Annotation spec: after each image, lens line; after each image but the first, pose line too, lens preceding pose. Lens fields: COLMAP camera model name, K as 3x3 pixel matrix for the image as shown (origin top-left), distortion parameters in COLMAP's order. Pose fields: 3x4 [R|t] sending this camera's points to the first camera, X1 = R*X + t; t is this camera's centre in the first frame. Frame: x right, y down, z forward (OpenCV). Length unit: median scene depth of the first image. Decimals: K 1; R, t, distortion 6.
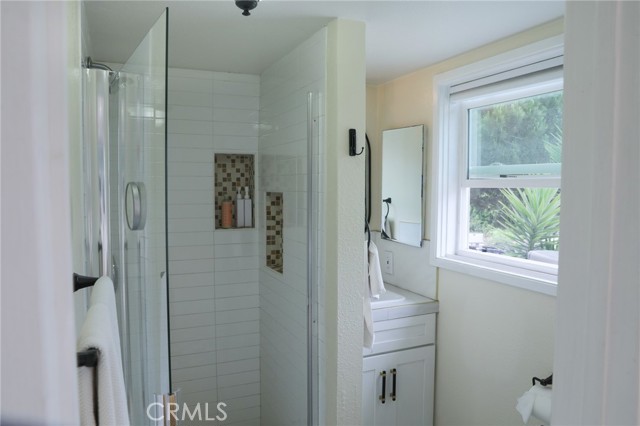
lens RADIAL K [[462.7, 0, 317.1], [0, 462.7, 216.0], [0, 0, 1]] dist [-0.106825, 0.081953]
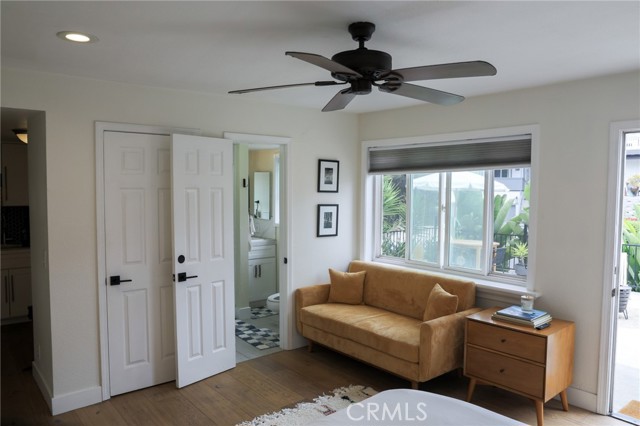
lens RADIAL K [[462.7, 0, 317.1], [0, 462.7, 216.0], [0, 0, 1]] dist [-0.106825, 0.081953]
pose [[0.964149, -0.011668, 0.265104, -0.210428], [0.013231, 0.999904, -0.004109, 0.063002], [-0.265031, 0.007469, 0.964211, -1.619491]]
